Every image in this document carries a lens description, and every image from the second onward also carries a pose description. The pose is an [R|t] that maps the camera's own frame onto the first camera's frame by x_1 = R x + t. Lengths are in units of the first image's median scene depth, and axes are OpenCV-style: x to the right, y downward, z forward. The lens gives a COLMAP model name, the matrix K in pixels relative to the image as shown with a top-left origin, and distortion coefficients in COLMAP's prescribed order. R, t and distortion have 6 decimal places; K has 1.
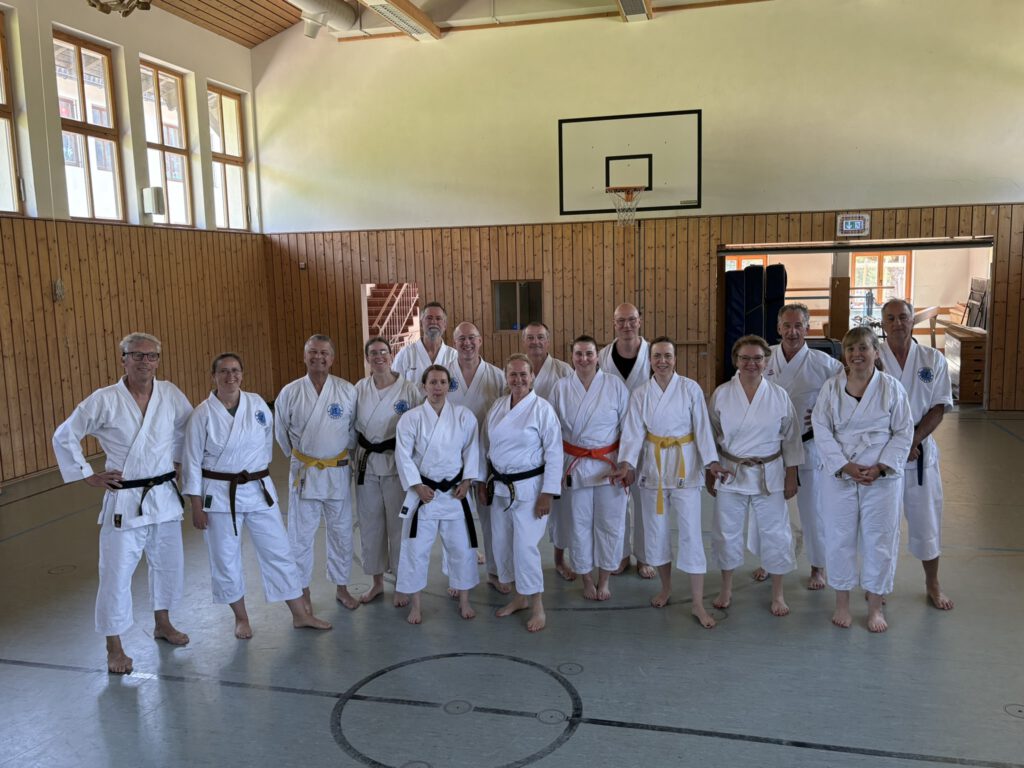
lens RADIAL K [[875.5, 0, 516.2], [0, 875.5, 387.5], [0, 0, 1]] dist [0.022602, -0.035698]
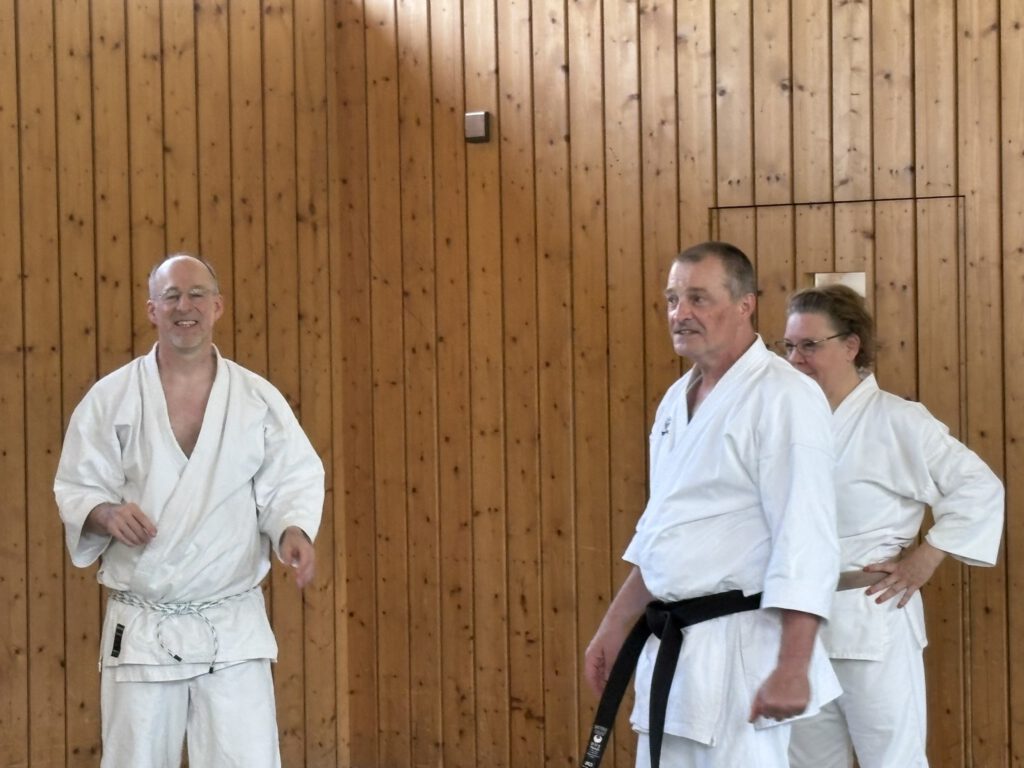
lens RADIAL K [[3496.4, 0, 511.0], [0, 3496.4, 387.0], [0, 0, 1]] dist [0.267055, 0.000000]
pose [[0.889598, 0.017770, -0.456399, 0.153311], [-0.067336, 0.993427, -0.092570, -0.000750], [0.451754, 0.113082, 0.884947, 0.294025]]
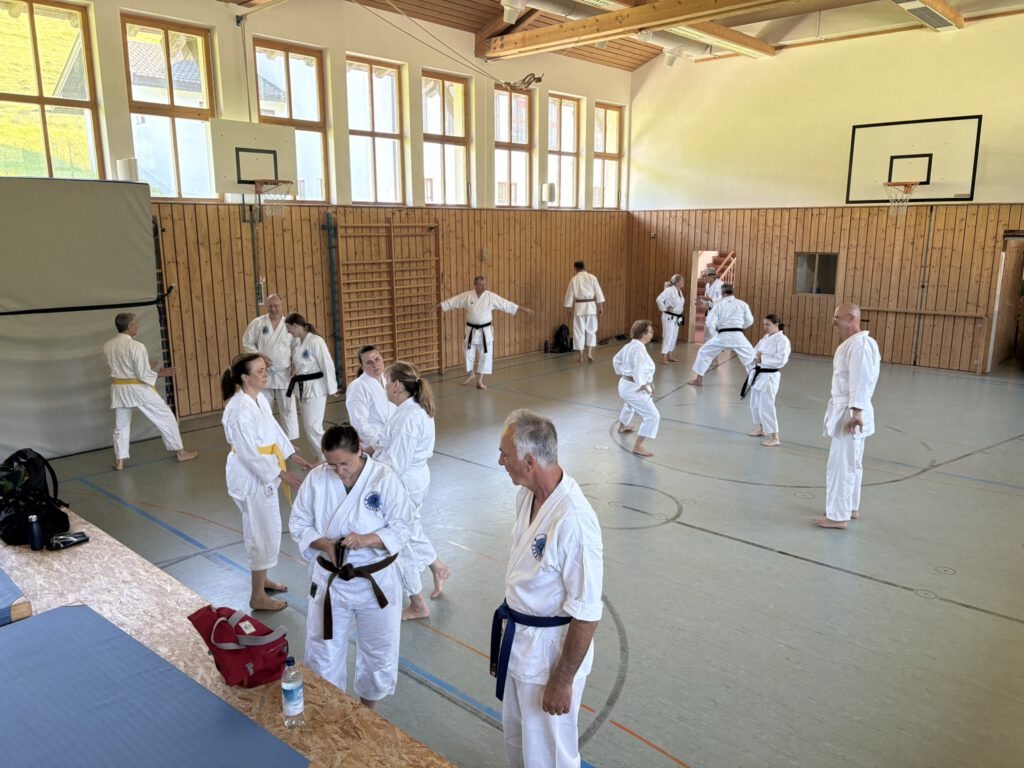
lens RADIAL K [[774.6, 0, 476.0], [0, 774.6, 405.6], [0, 0, 1]] dist [-0.033202, -0.030591]
pose [[0.860299, 0.129012, -0.493195, 0.148531], [-0.075392, 0.989008, 0.127200, -0.011693], [0.504184, -0.072247, 0.860569, -0.182005]]
